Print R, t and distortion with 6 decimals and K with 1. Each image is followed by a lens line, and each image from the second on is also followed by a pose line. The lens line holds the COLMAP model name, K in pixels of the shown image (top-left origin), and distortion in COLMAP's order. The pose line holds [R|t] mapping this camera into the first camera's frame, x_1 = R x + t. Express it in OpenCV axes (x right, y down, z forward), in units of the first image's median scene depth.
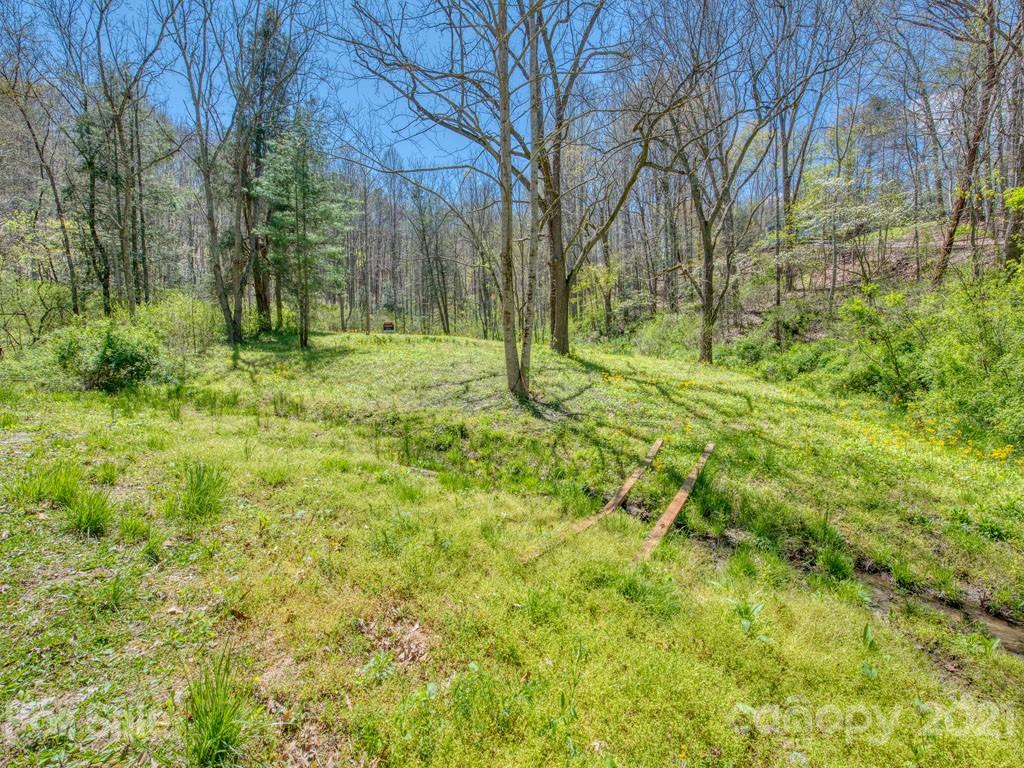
lens RADIAL K [[406.8, 0, 512.0], [0, 406.8, 384.0], [0, 0, 1]] dist [-0.000492, -0.007372]
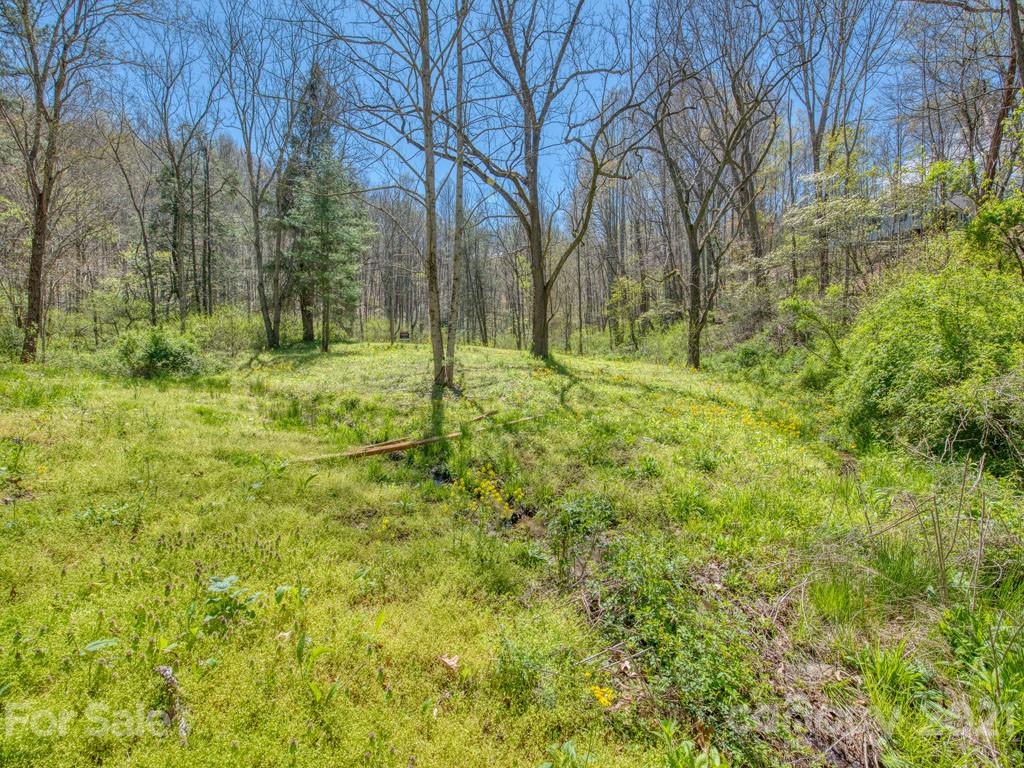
lens RADIAL K [[406.8, 0, 512.0], [0, 406.8, 384.0], [0, 0, 1]] dist [-0.000492, -0.007372]
pose [[0.982930, 0.017229, -0.183174, 0.253937], [-0.024927, 0.998896, -0.039808, 0.038917], [0.182286, 0.043694, 0.982274, -0.036140]]
